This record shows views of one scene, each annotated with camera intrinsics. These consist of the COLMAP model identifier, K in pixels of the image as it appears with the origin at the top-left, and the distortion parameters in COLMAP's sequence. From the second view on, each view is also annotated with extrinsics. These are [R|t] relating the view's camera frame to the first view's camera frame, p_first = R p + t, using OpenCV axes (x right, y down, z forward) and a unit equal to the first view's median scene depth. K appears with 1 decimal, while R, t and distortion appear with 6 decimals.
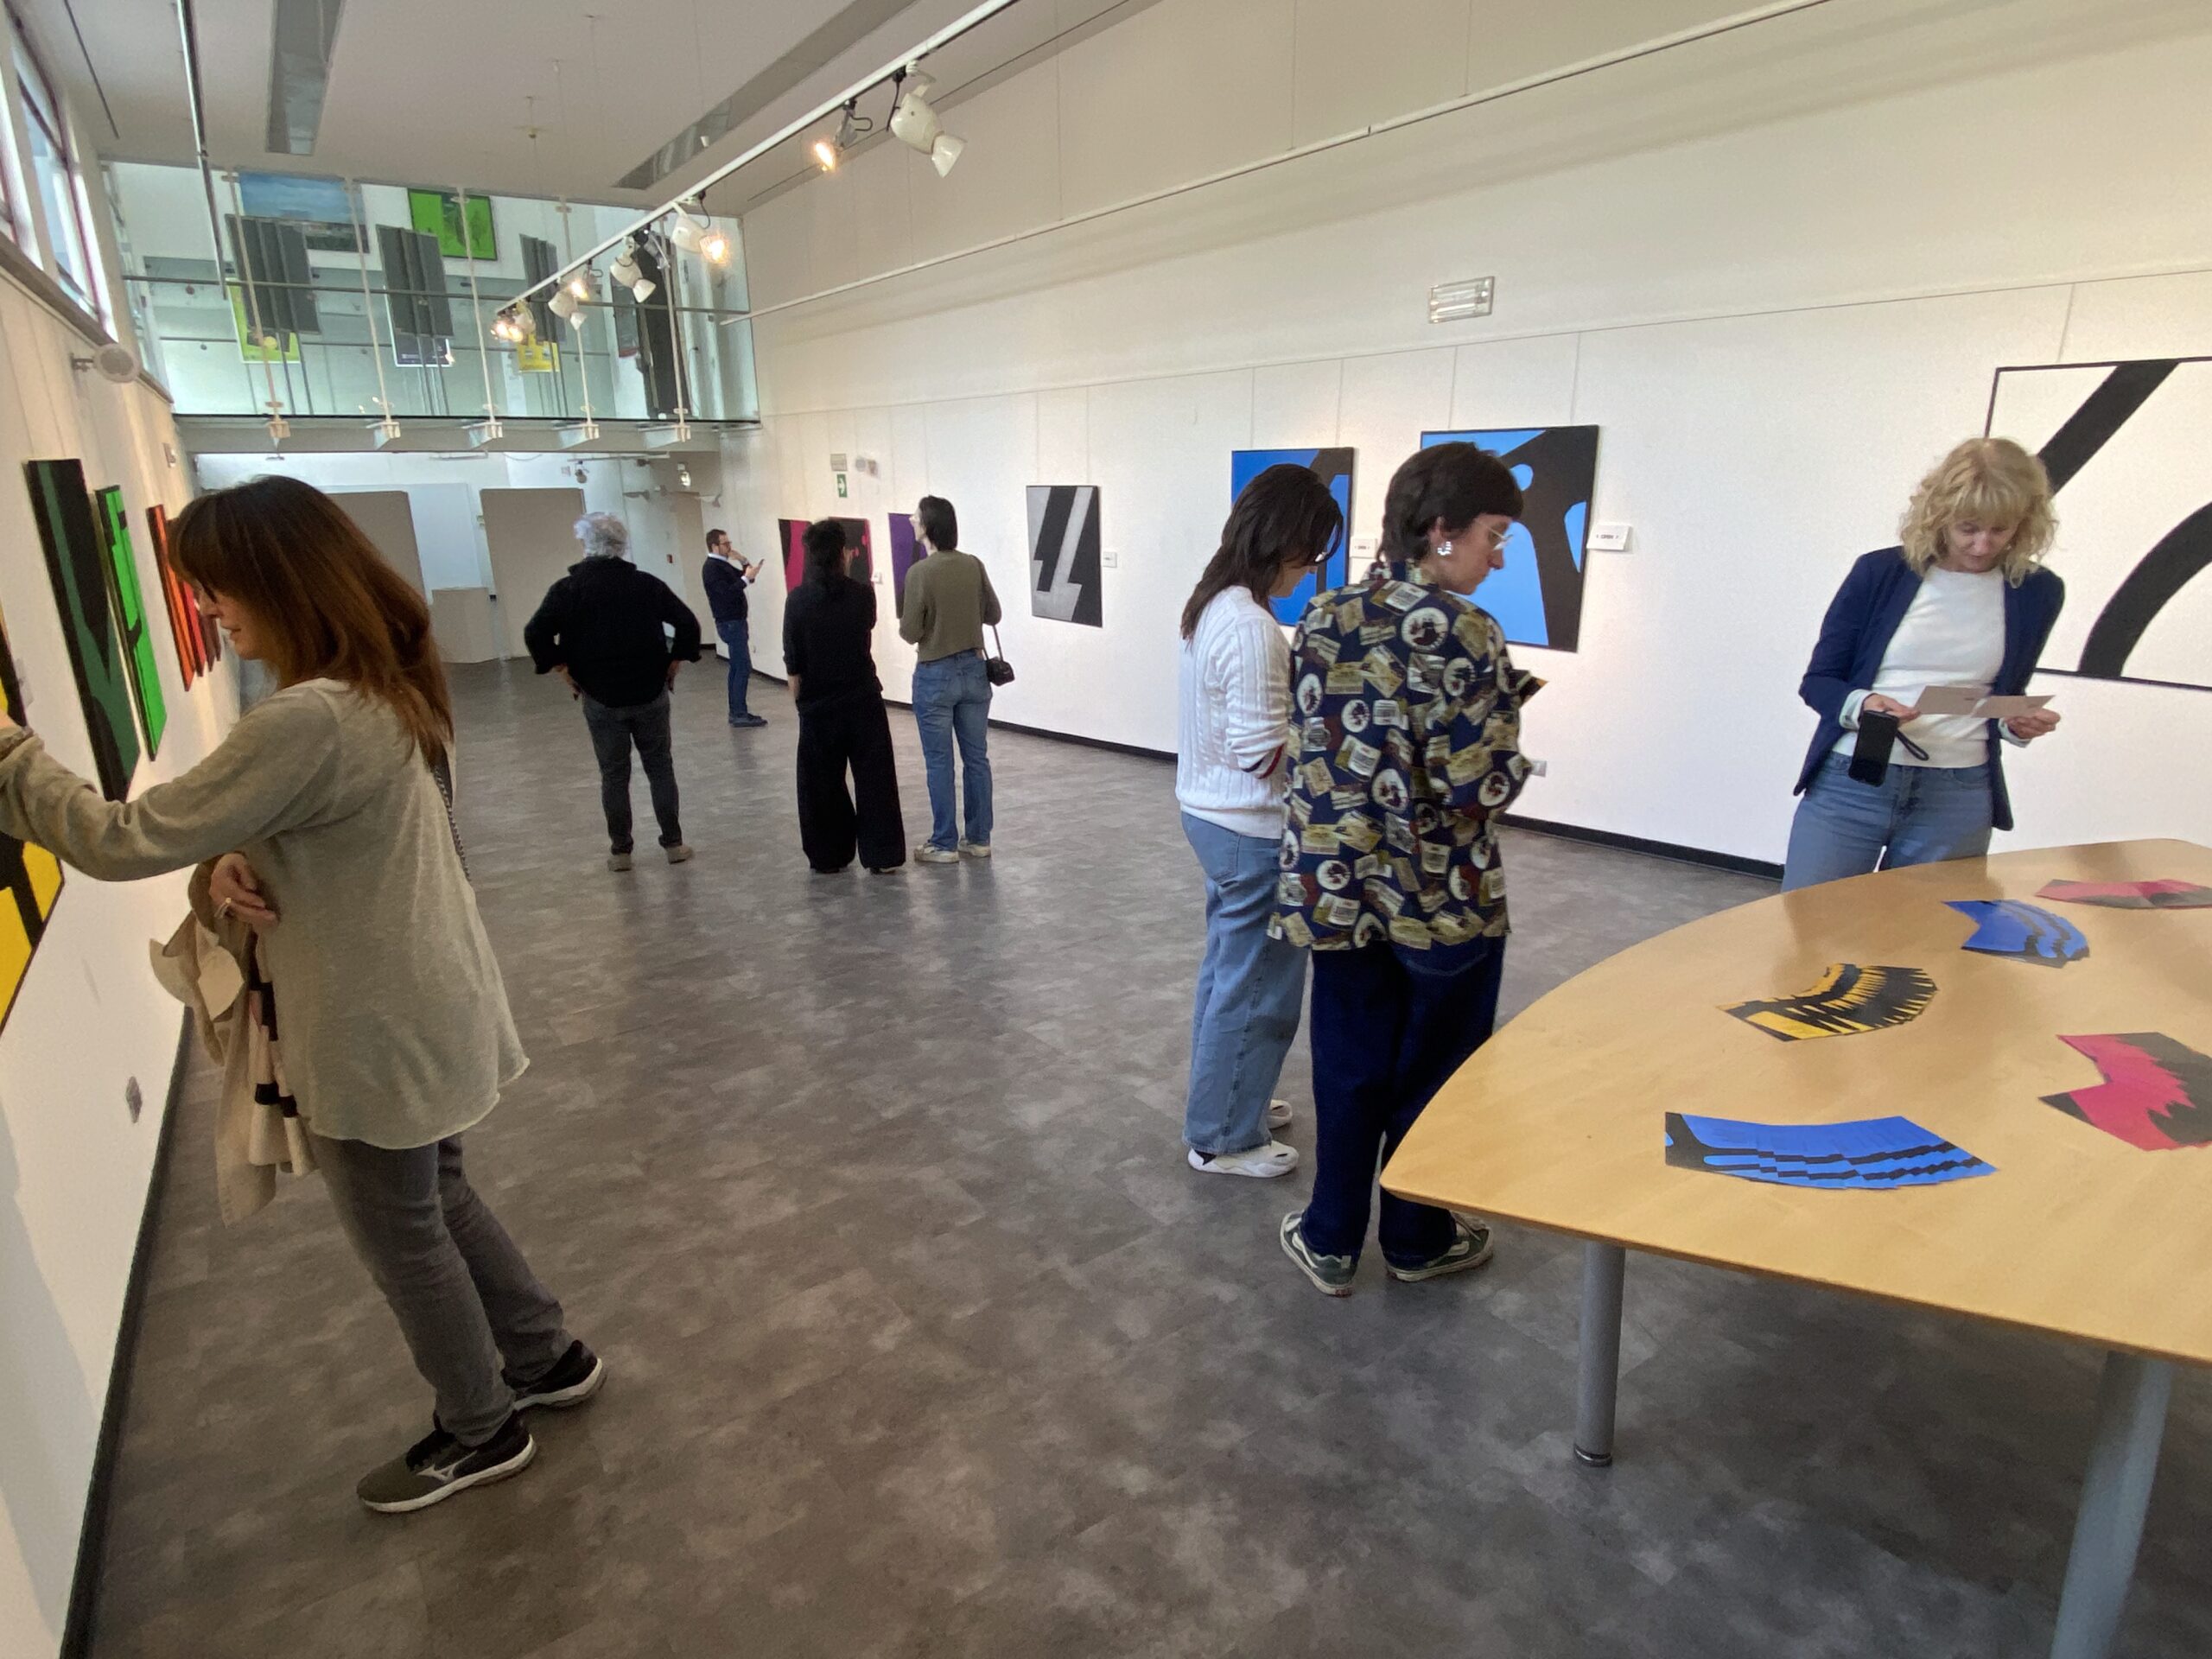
lens RADIAL K [[1195.7, 0, 1105.0], [0, 1195.7, 836.8], [0, 0, 1]] dist [0.020624, -0.021574]
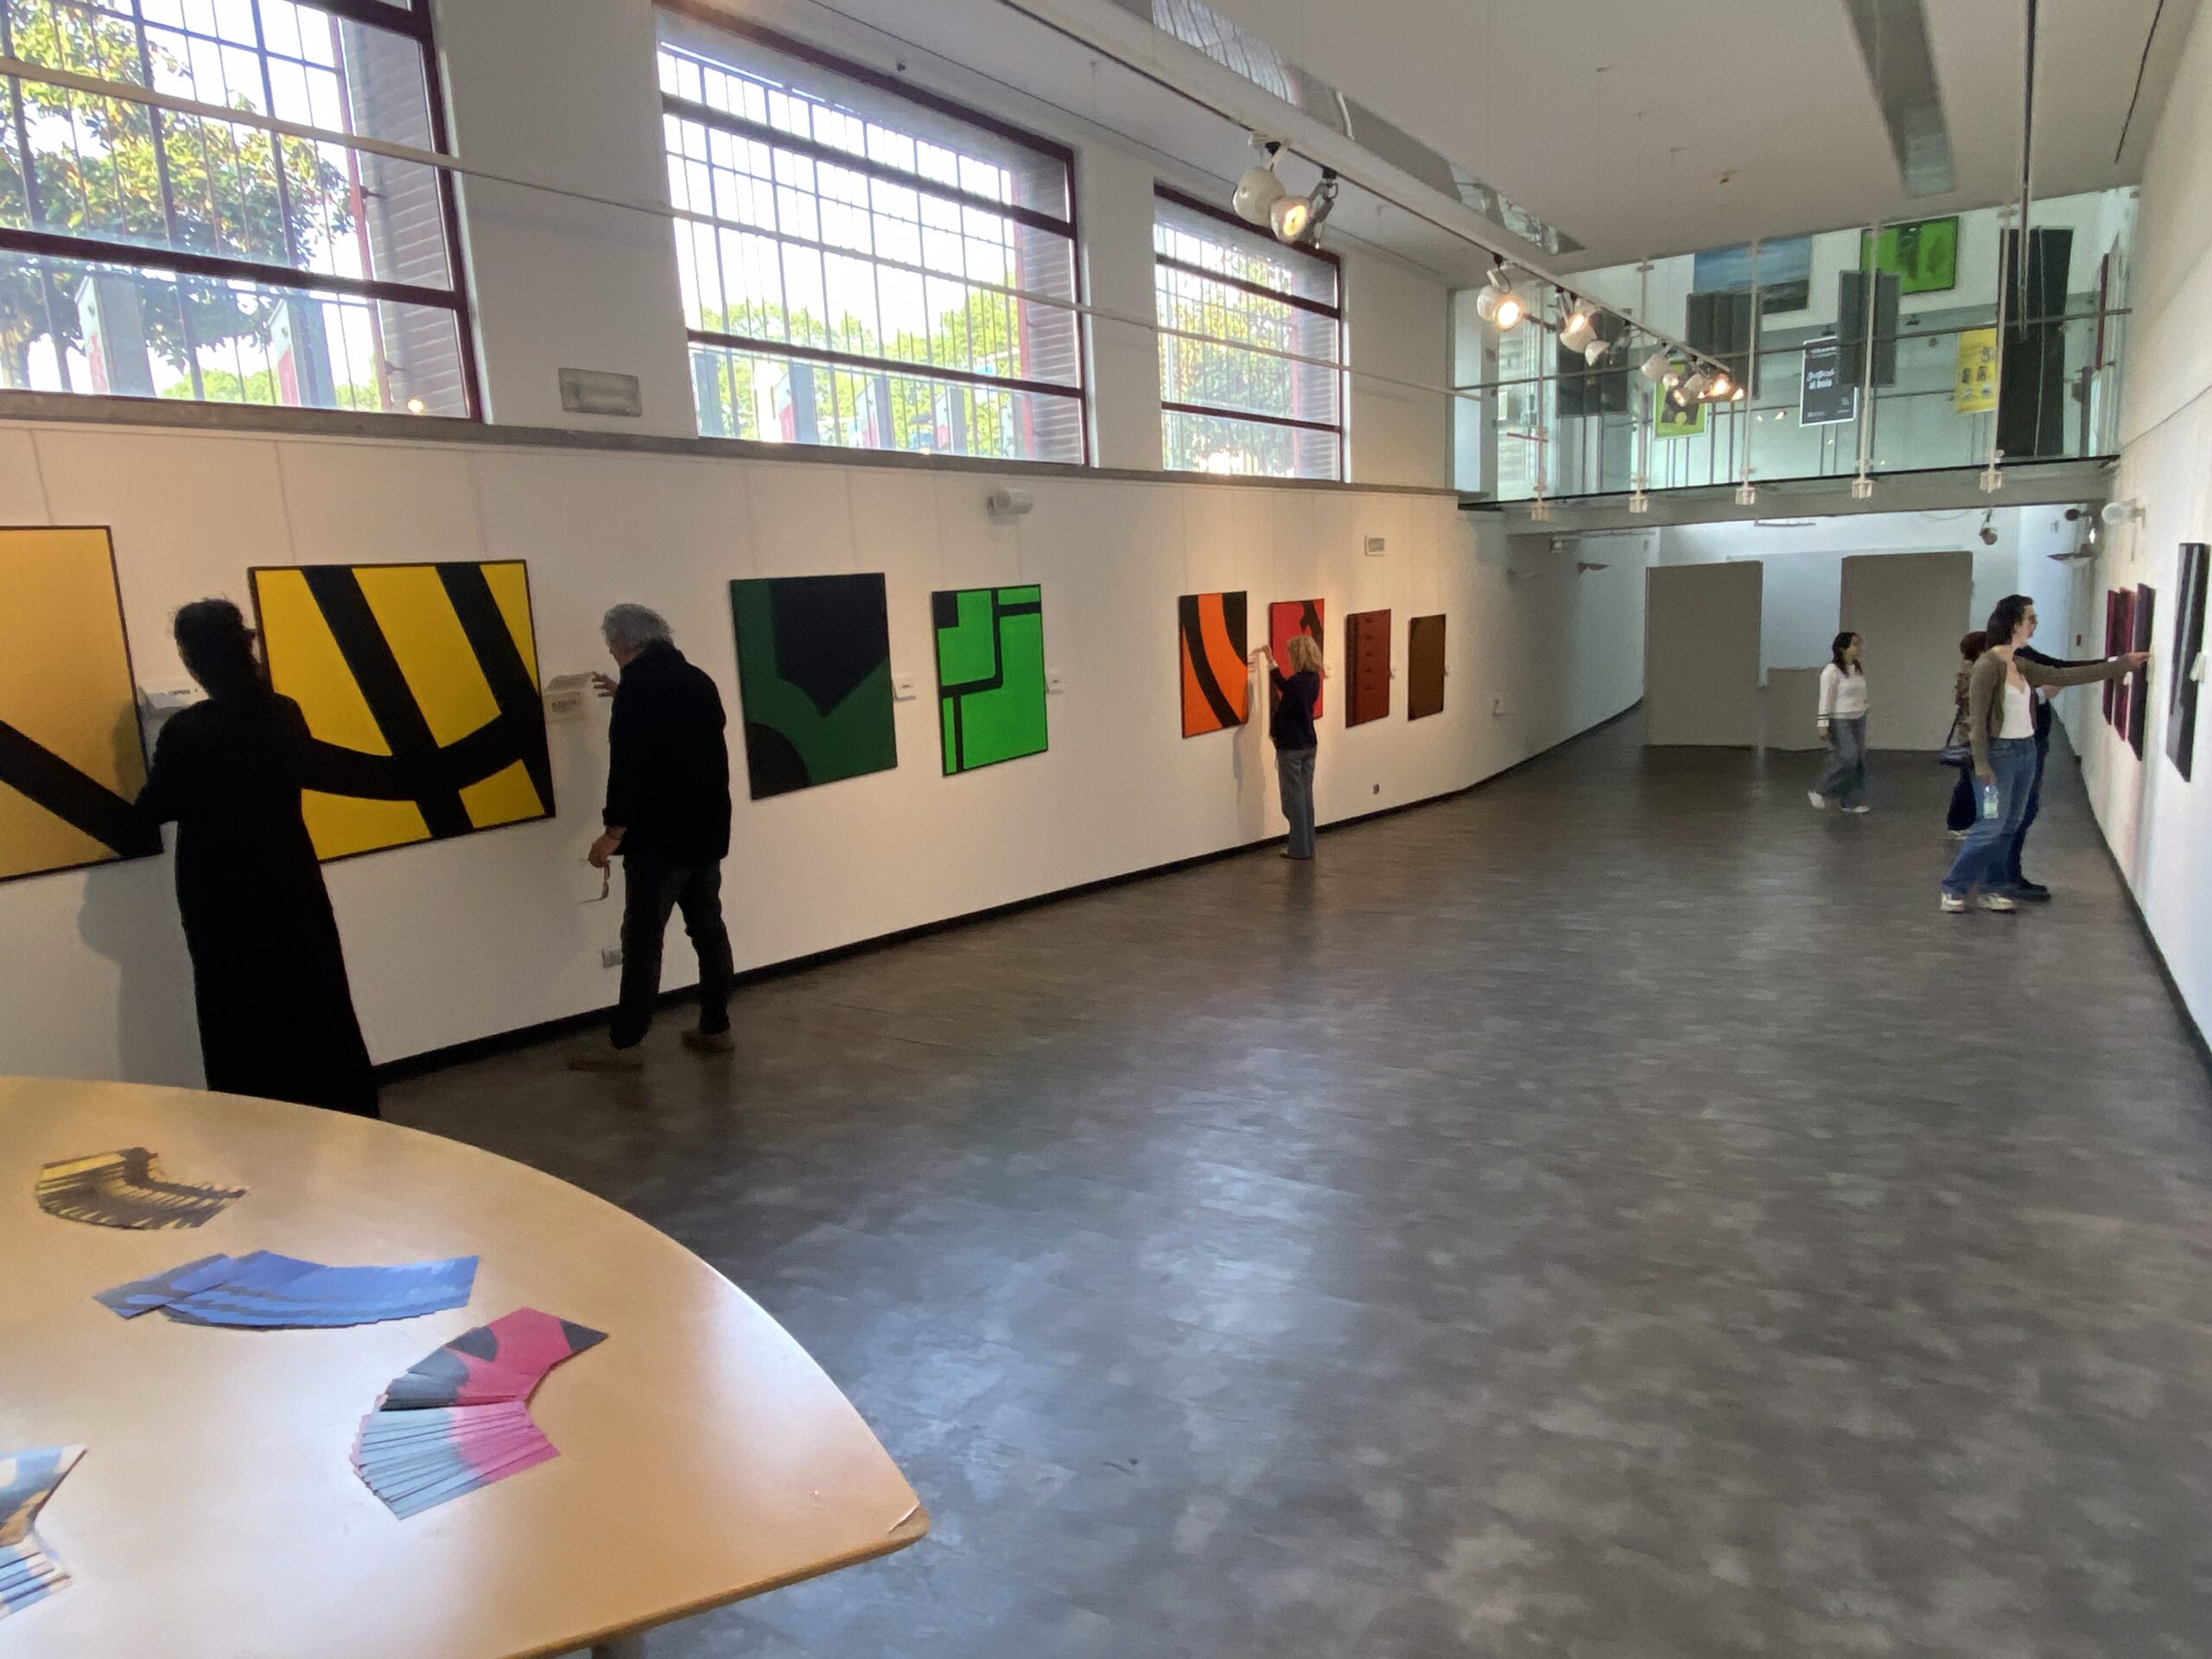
lens RADIAL K [[1373.5, 0, 1099.5], [0, 1373.5, 828.5], [0, 0, 1]] dist [0.038326, -0.041157]
pose [[0.386816, 0.153898, -0.909225, 0.665029], [-0.226043, 0.971719, 0.068309, -0.134574], [0.894024, 0.179101, 0.410664, 0.433630]]
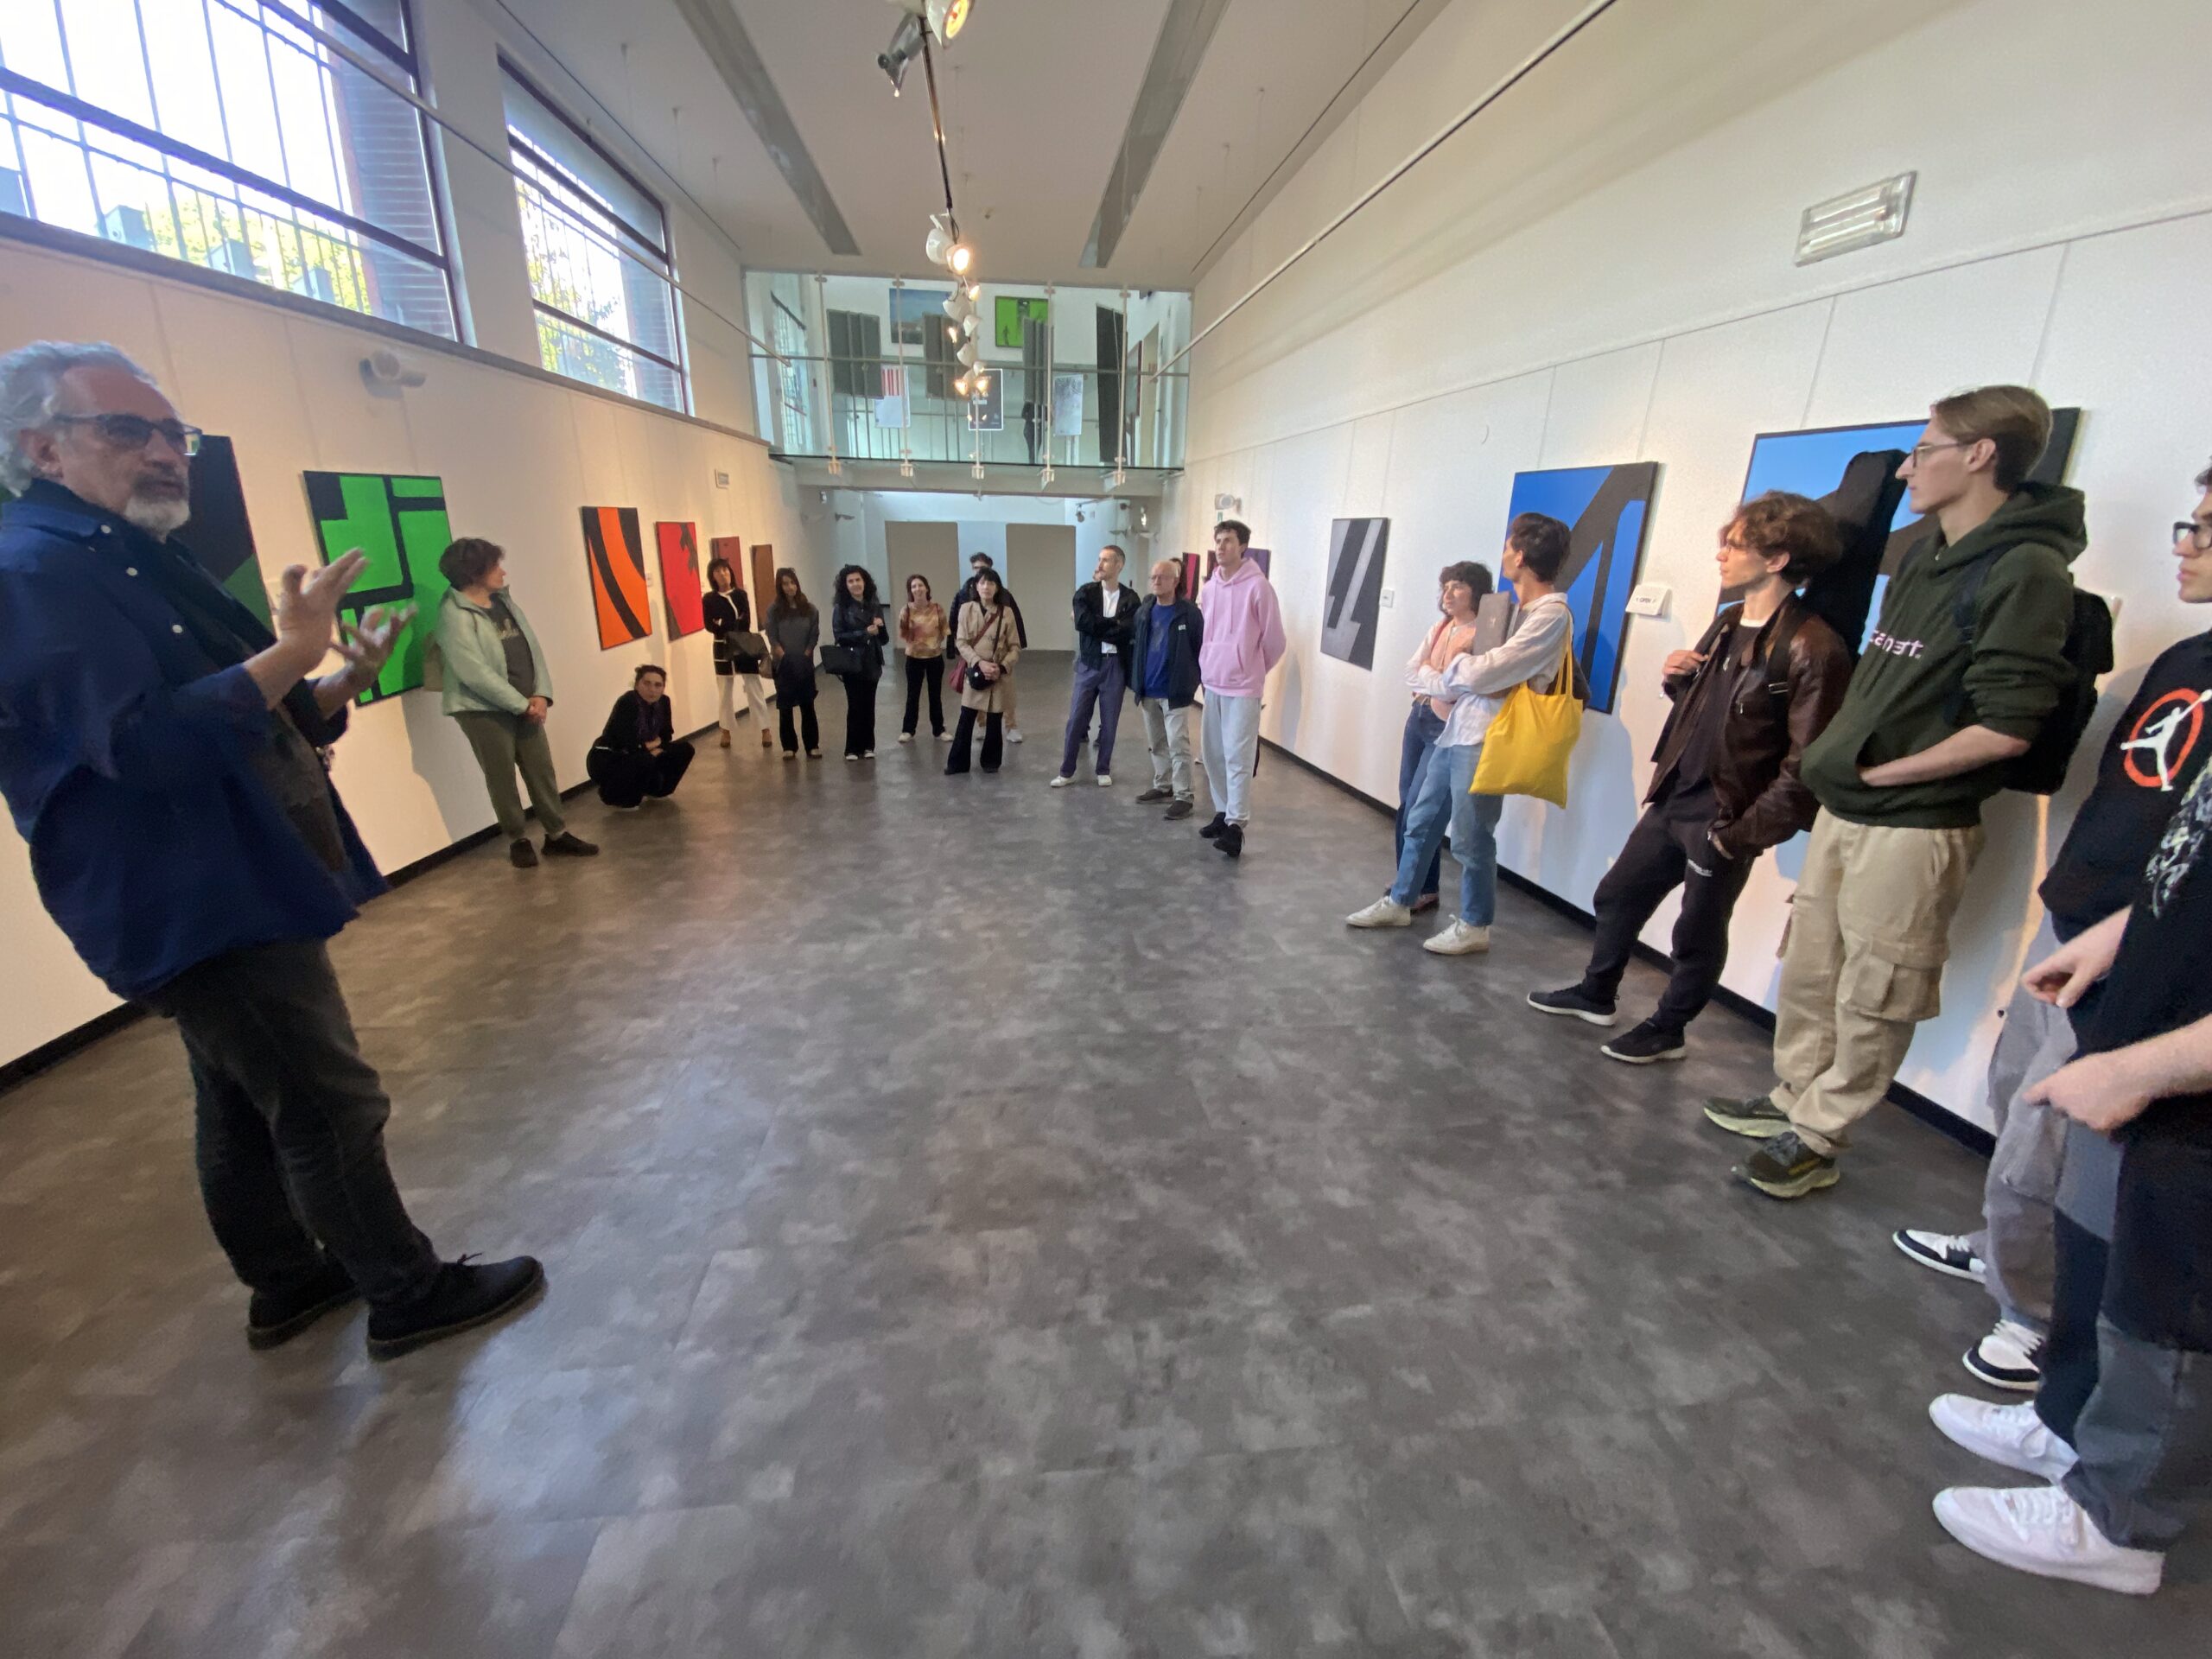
lens RADIAL K [[887.0, 0, 1103.0], [0, 887.0, 829.3], [0, 0, 1]] dist [0.015074, -0.016878]
pose [[0.885182, 0.178902, -0.429472, 0.220123], [-0.165095, 0.983823, 0.069547, -0.108794], [0.434967, 0.009342, 0.900398, 0.457234]]
